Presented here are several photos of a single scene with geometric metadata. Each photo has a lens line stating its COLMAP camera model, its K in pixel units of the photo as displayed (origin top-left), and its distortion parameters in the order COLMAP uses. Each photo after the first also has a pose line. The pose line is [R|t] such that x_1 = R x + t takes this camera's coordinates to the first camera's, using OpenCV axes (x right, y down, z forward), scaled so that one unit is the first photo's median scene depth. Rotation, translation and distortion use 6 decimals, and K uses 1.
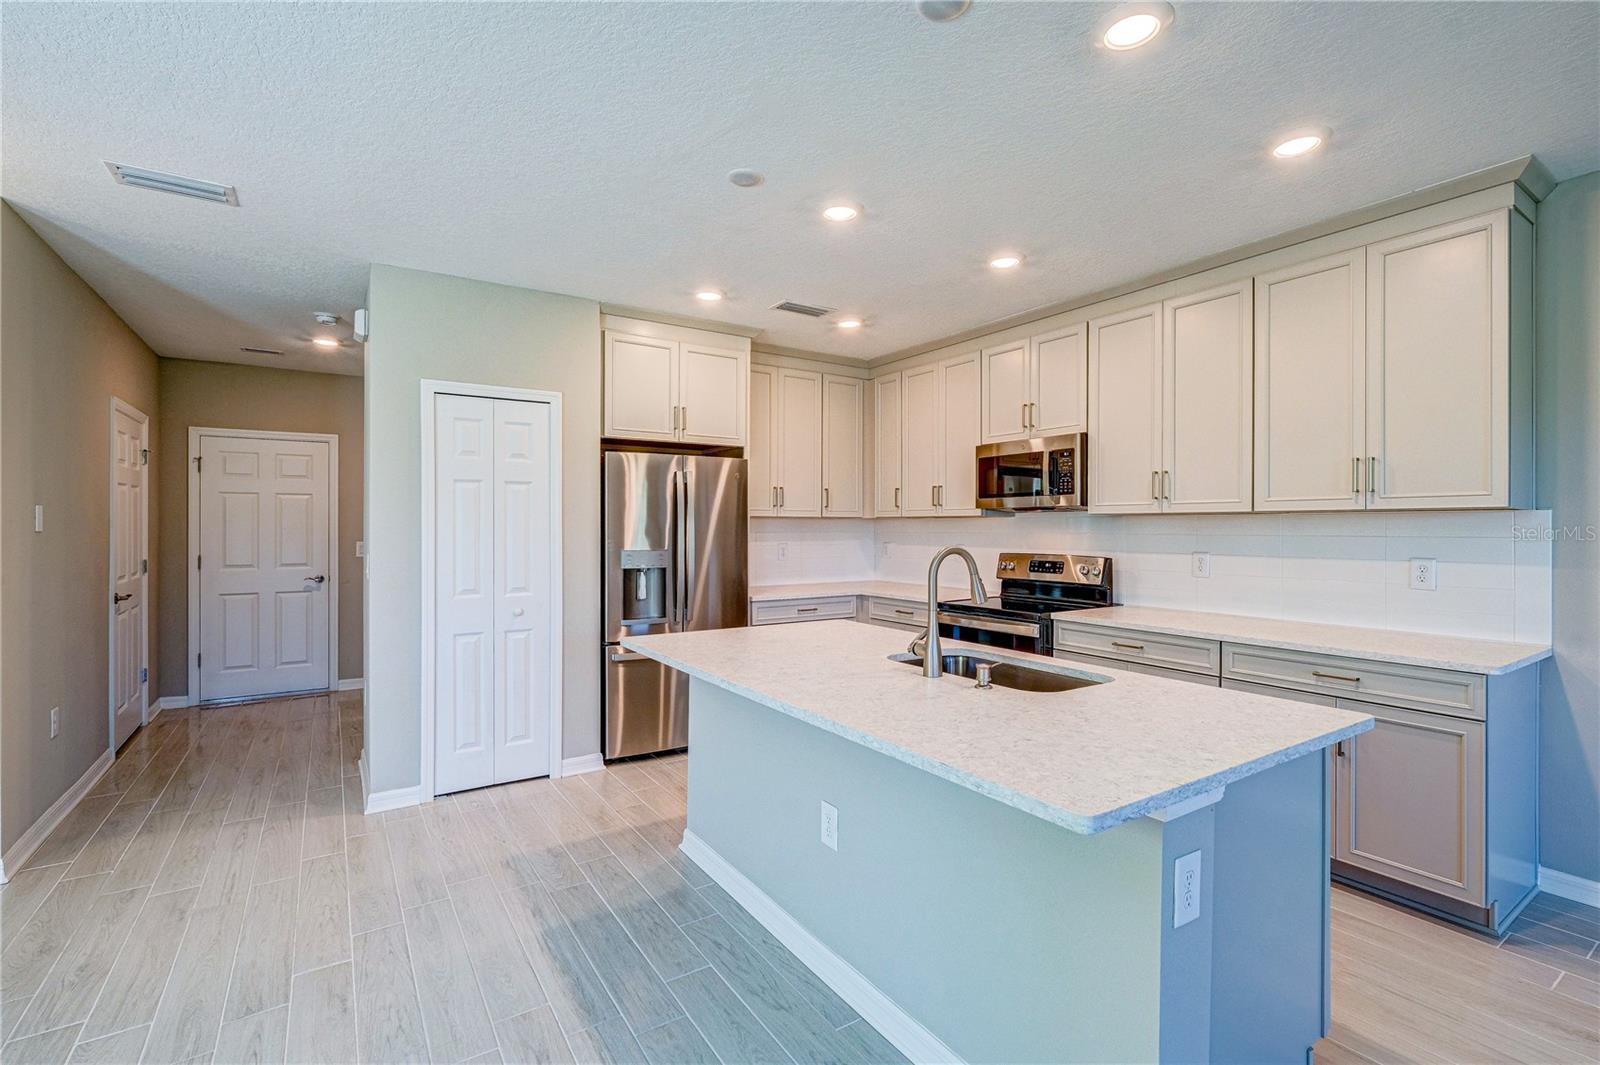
lens RADIAL K [[714.9, 0, 800.0], [0, 714.9, 532.5], [0, 0, 1]] dist [0.003041, 0.000595]
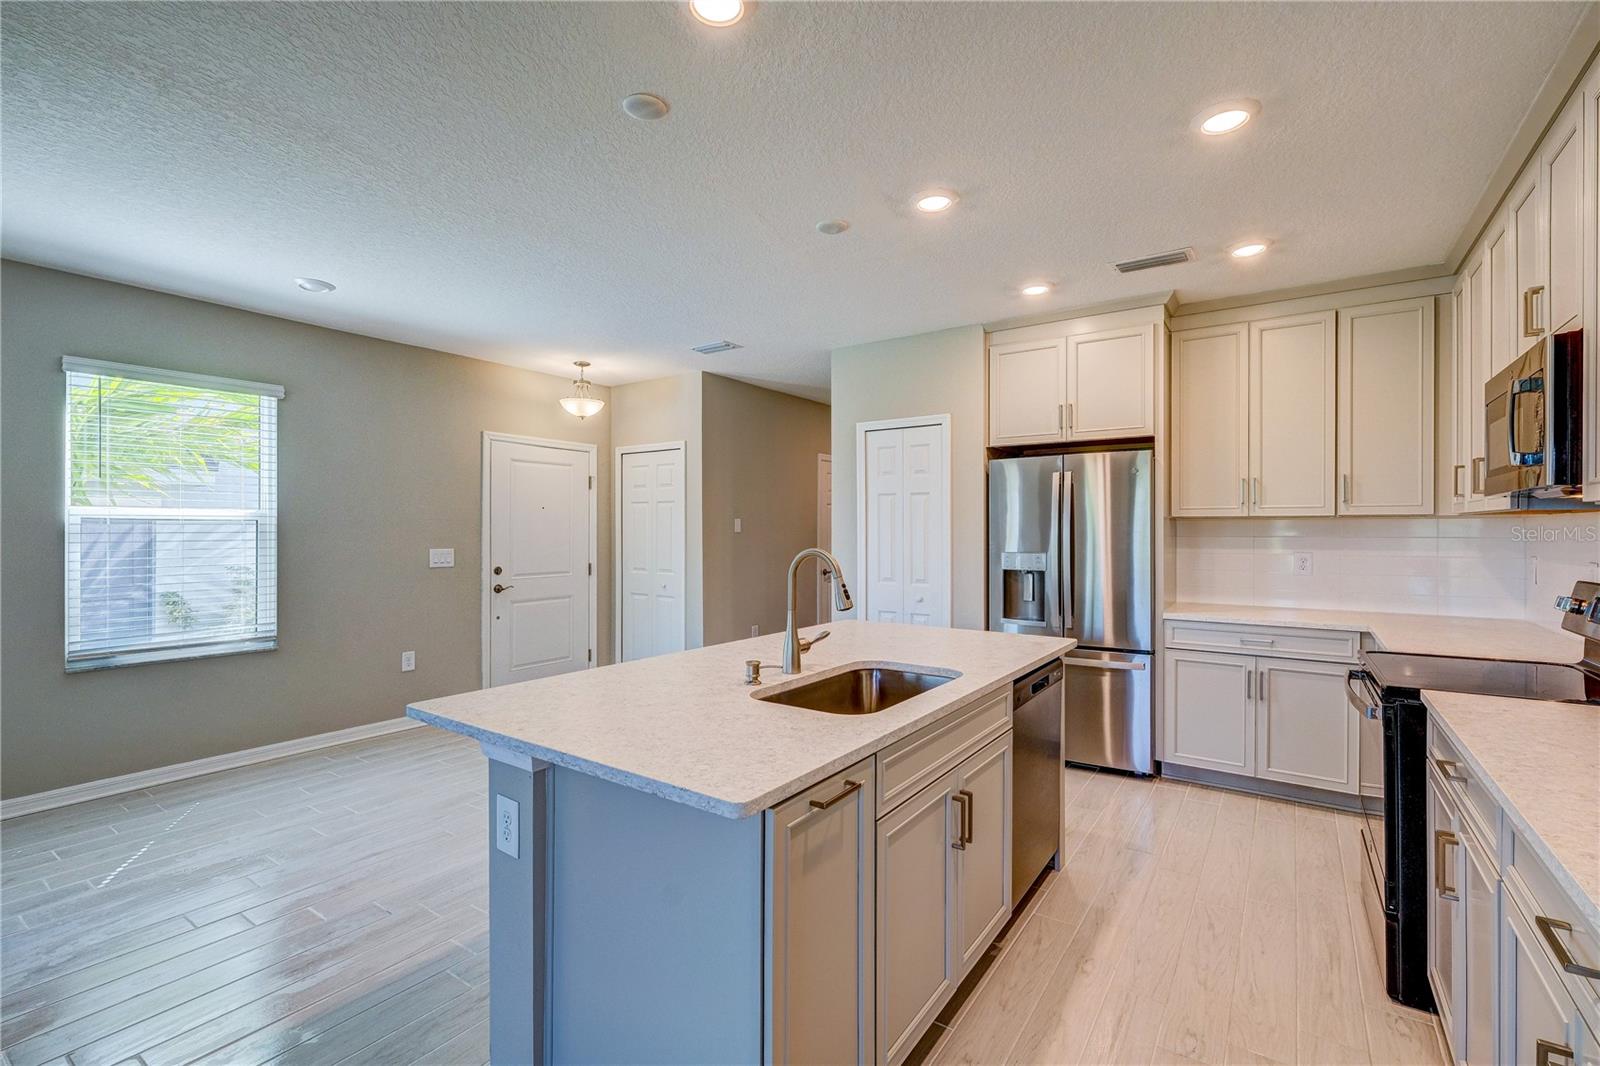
lens RADIAL K [[714.9, 0, 800.0], [0, 714.9, 533.0], [0, 0, 1]] dist [0.003041, 0.000595]
pose [[0.370998, 0.005675, -0.928616, 0.617797], [-0.006891, 0.999971, 0.003358, -0.004769], [0.928608, 0.005153, 0.371026, 0.331597]]
